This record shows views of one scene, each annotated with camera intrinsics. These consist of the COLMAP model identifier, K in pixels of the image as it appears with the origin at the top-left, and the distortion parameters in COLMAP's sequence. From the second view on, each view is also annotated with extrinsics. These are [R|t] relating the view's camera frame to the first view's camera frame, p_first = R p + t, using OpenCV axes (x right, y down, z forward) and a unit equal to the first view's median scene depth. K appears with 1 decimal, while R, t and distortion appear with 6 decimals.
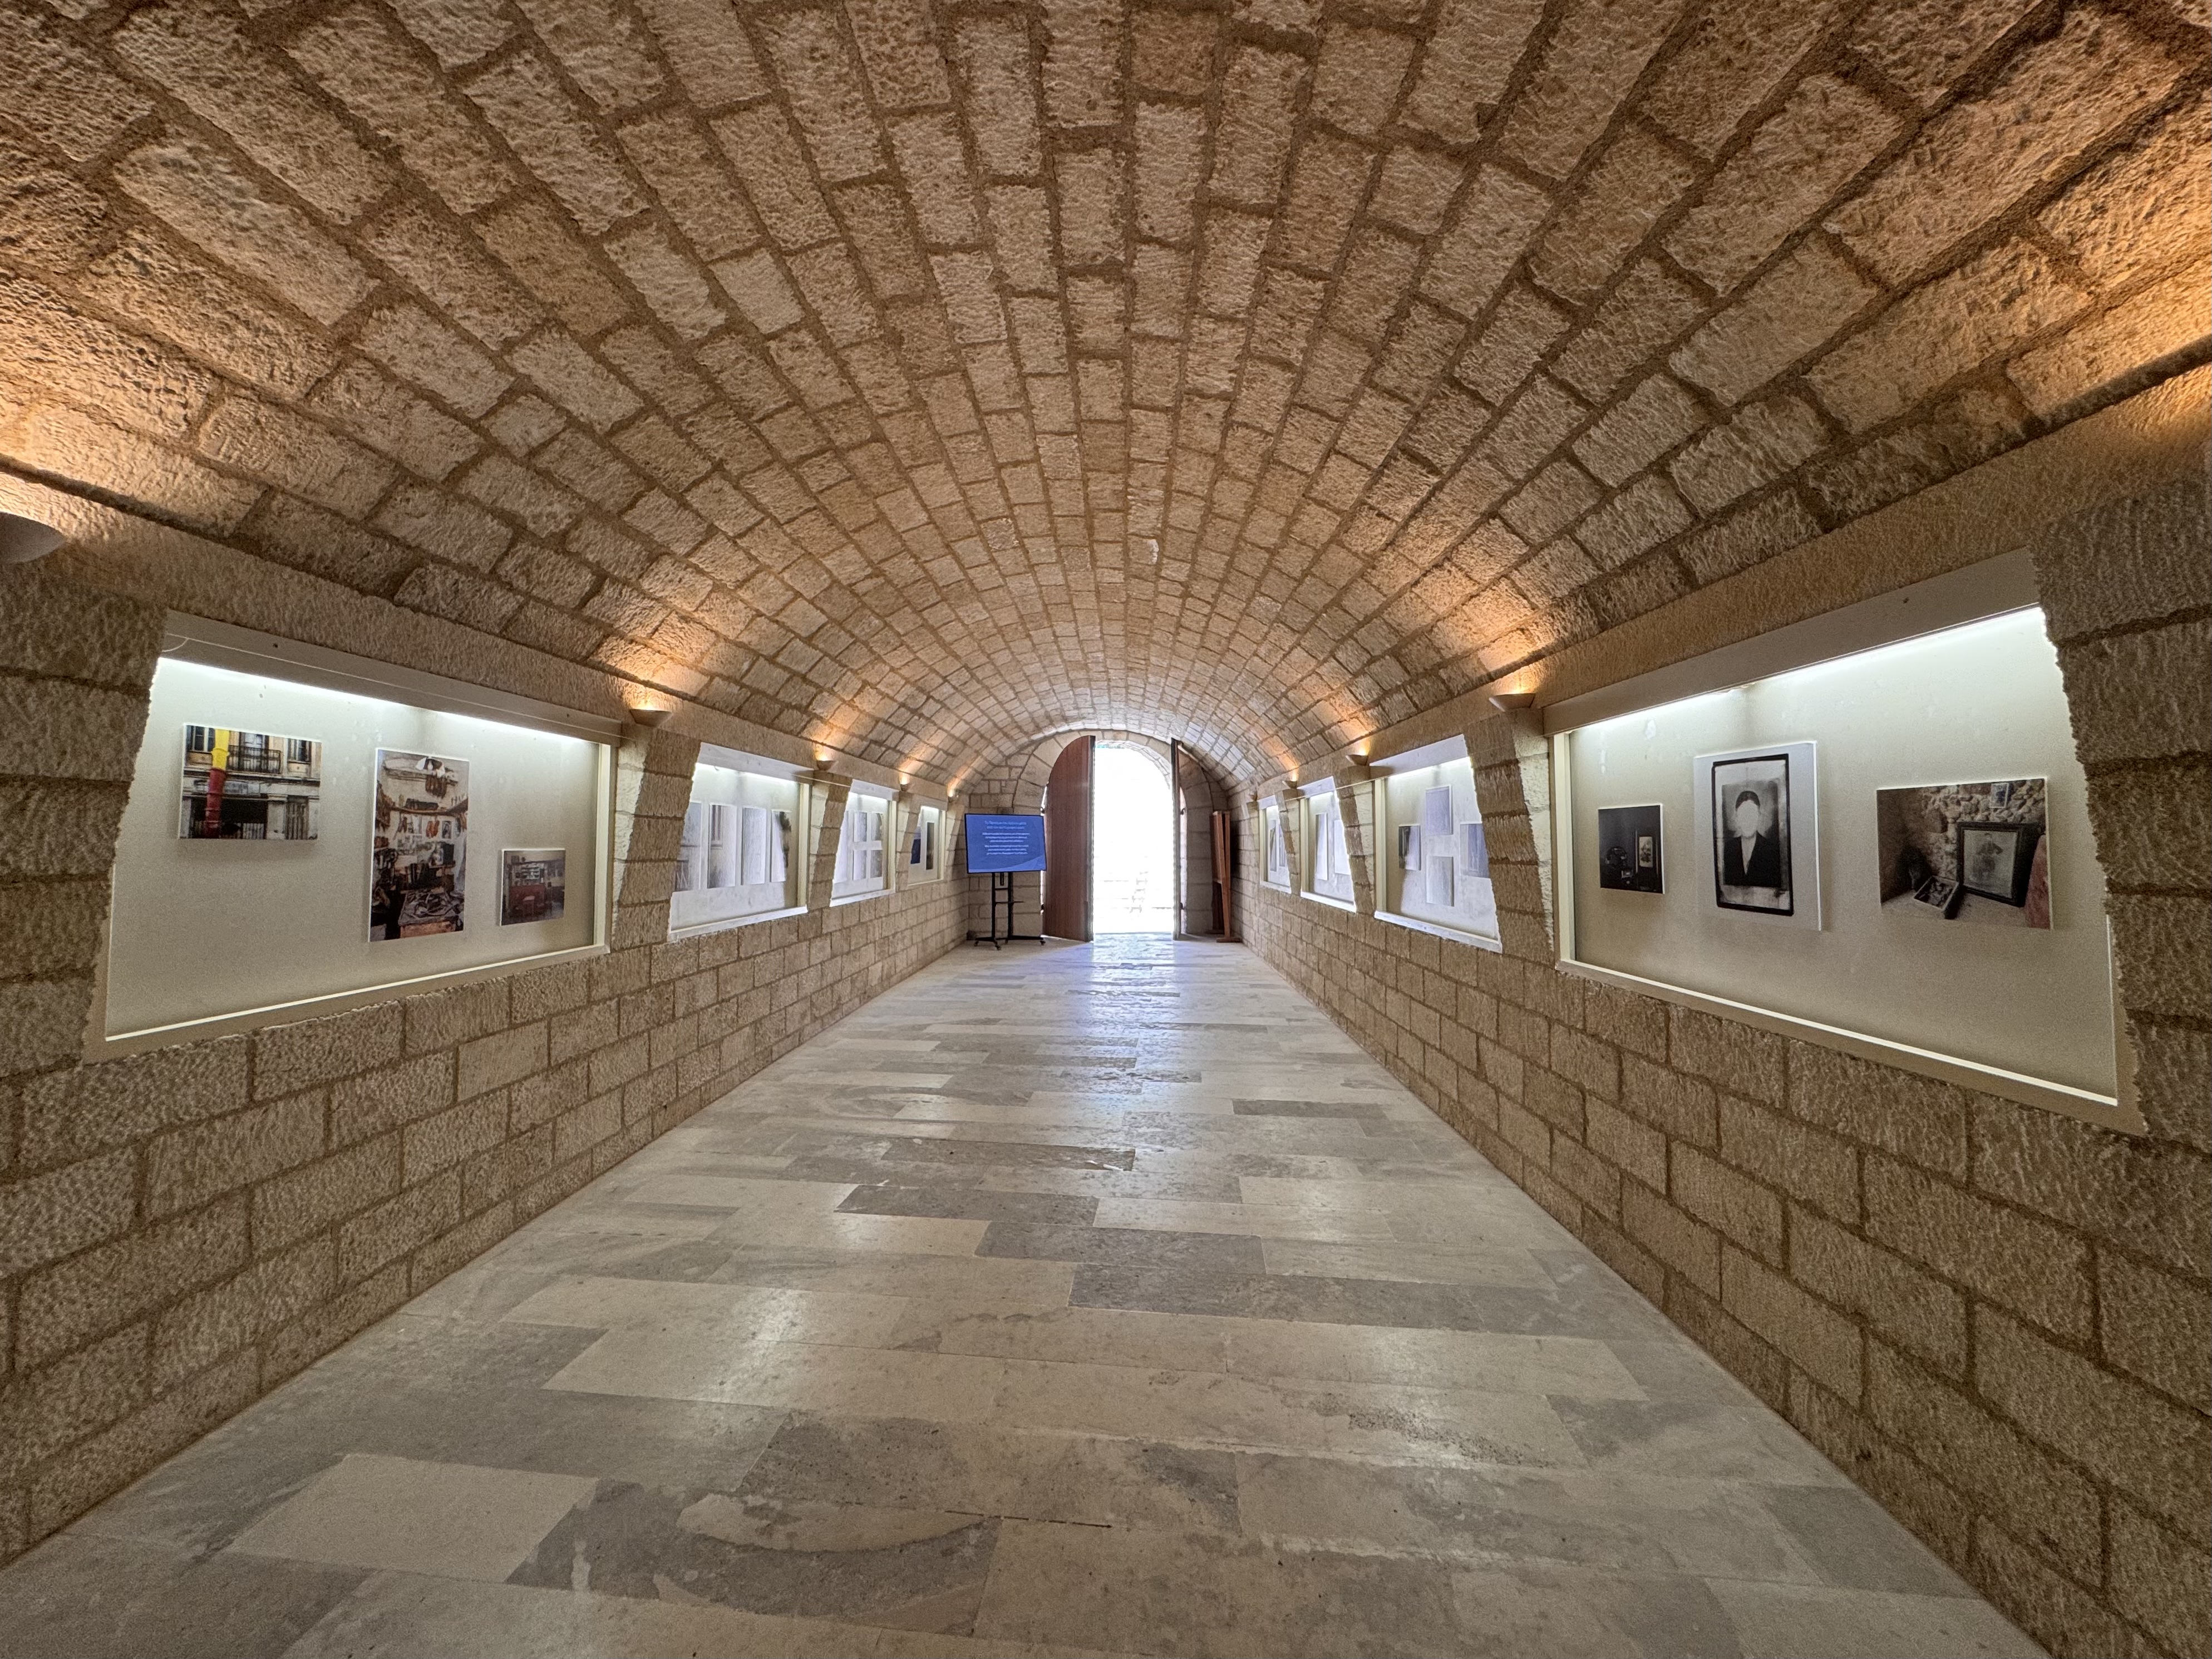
lens RADIAL K [[887.6, 0, 1104.4], [0, 887.6, 823.0], [0, 0, 1]] dist [0.000577, 0.000003]
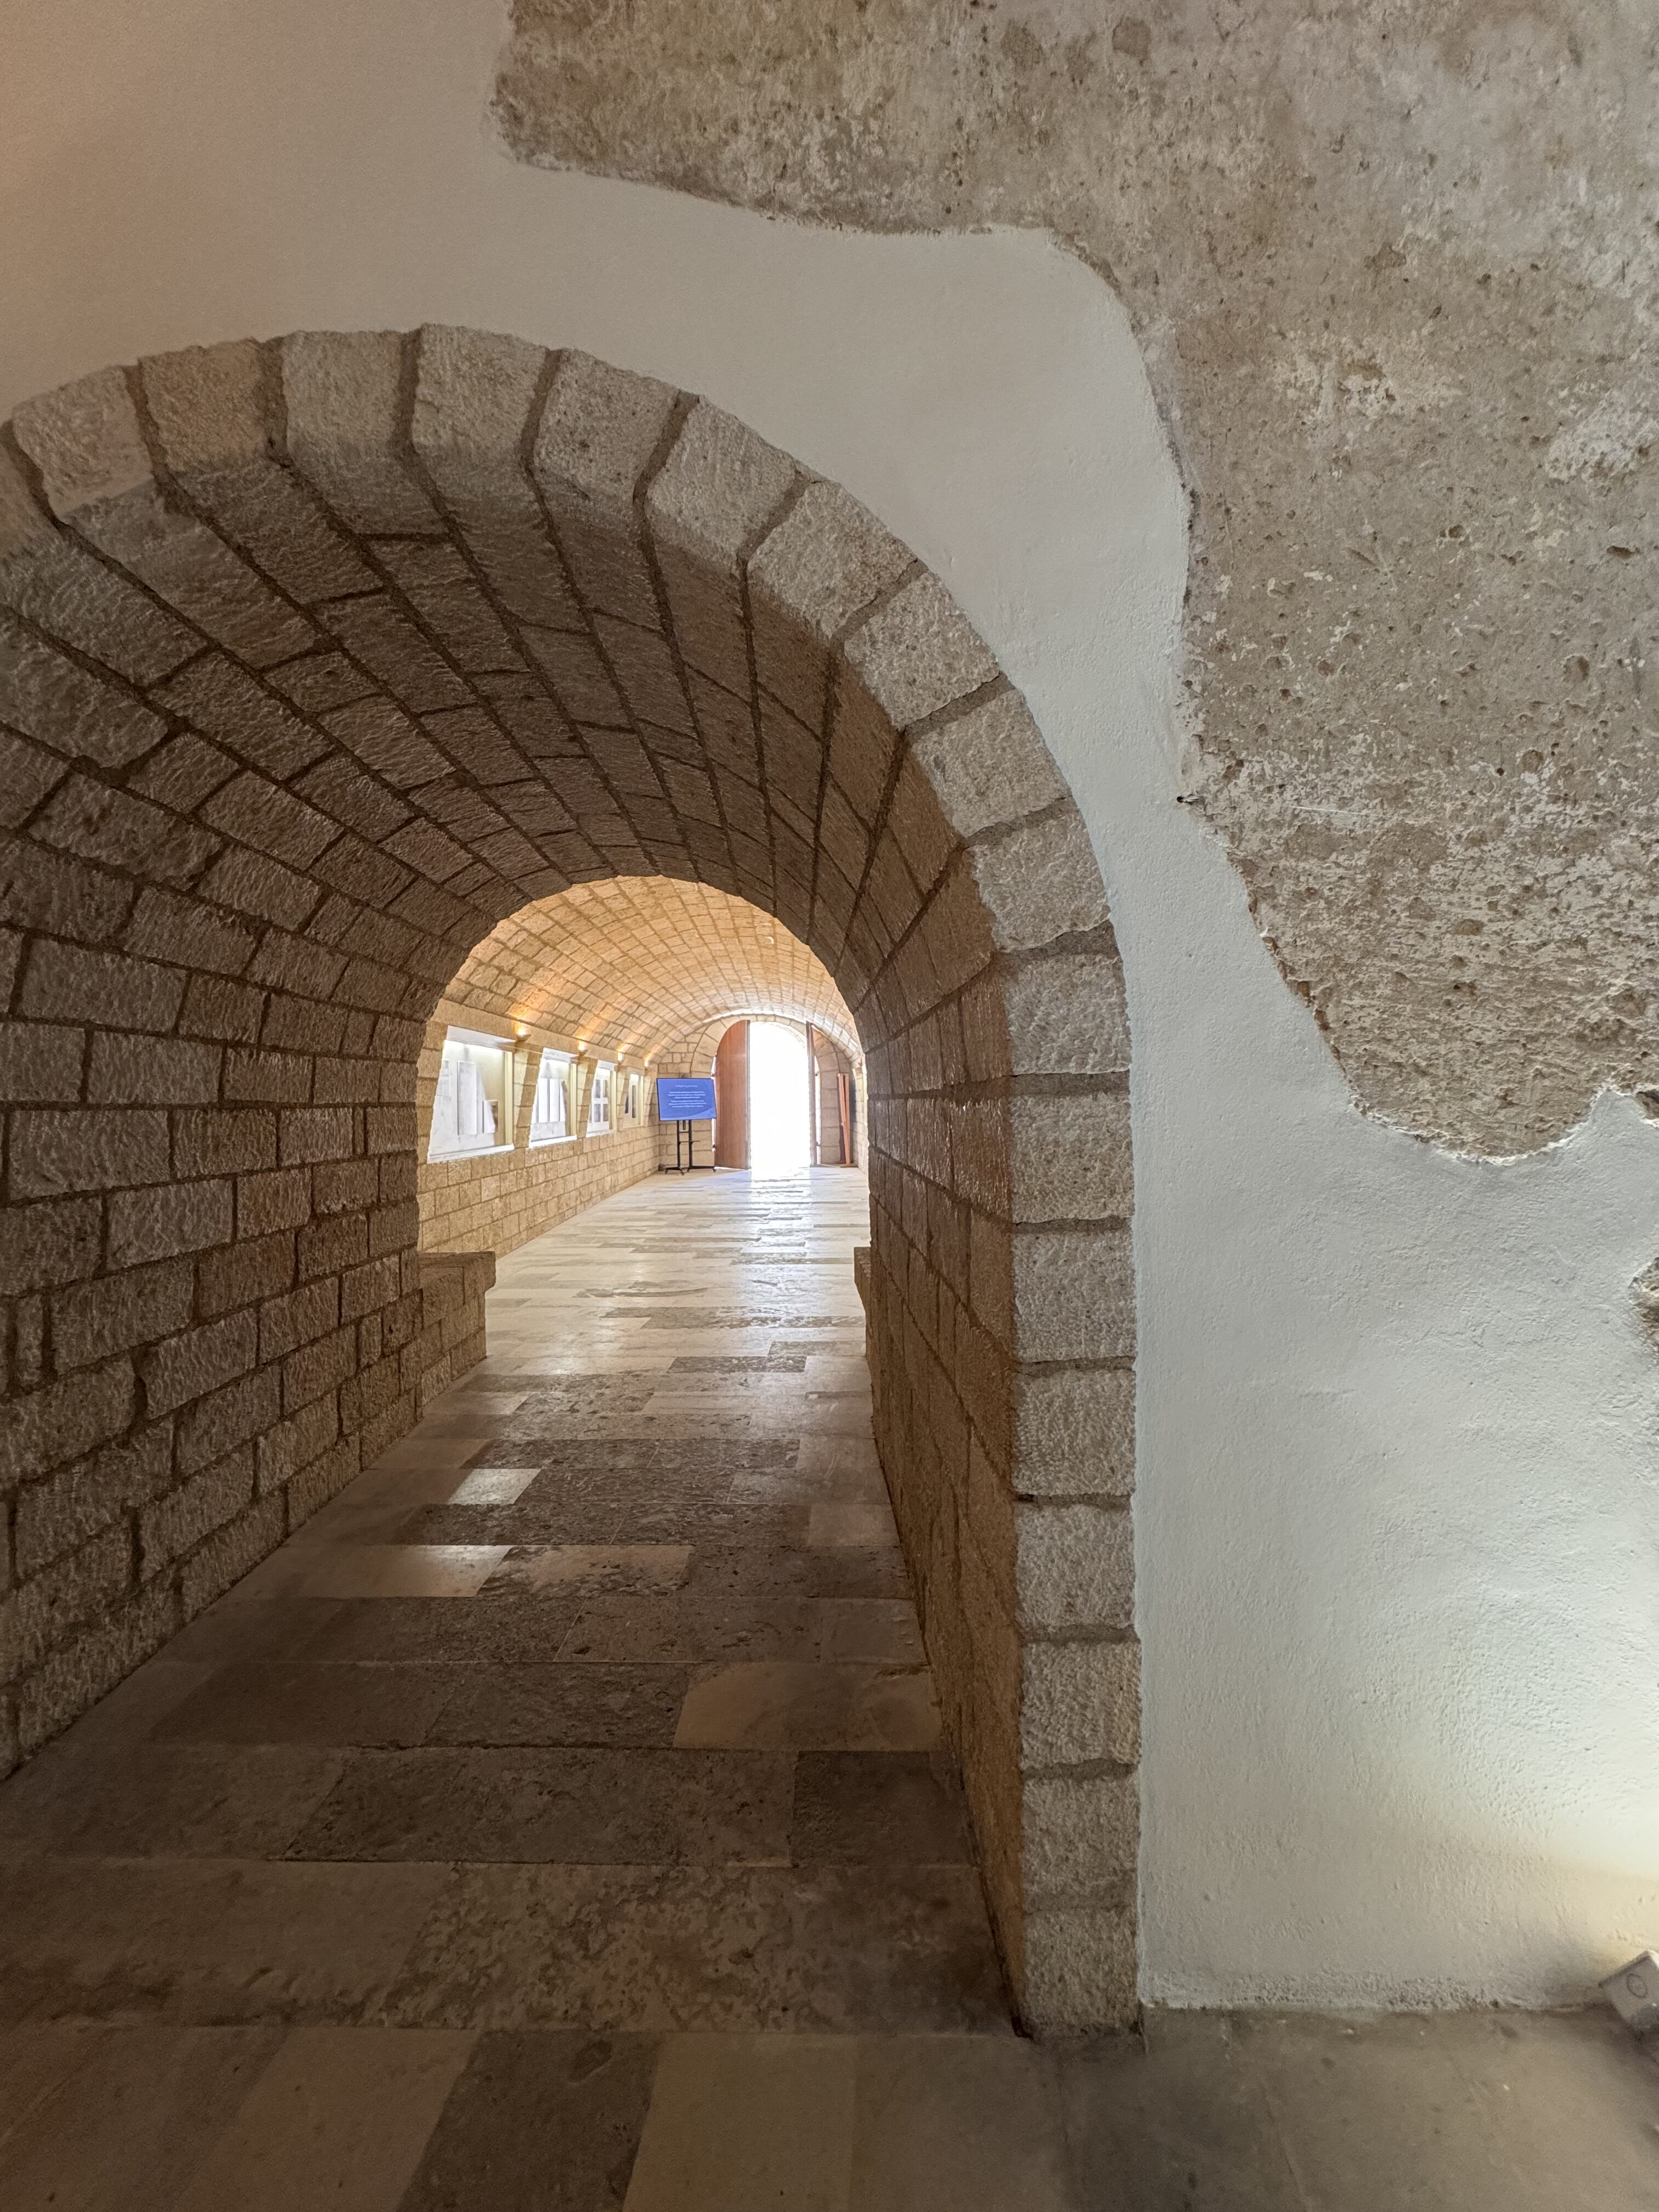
lens RADIAL K [[887.6, 0, 827.7], [0, 887.6, 1107.5], [0, 0, 1]] dist [0.000577, 0.000003]
pose [[0.997972, -0.015670, 0.061696, 0.024255], [0.013833, 0.999452, 0.030087, -0.003100], [-0.062134, -0.029173, 0.997641, -0.407248]]
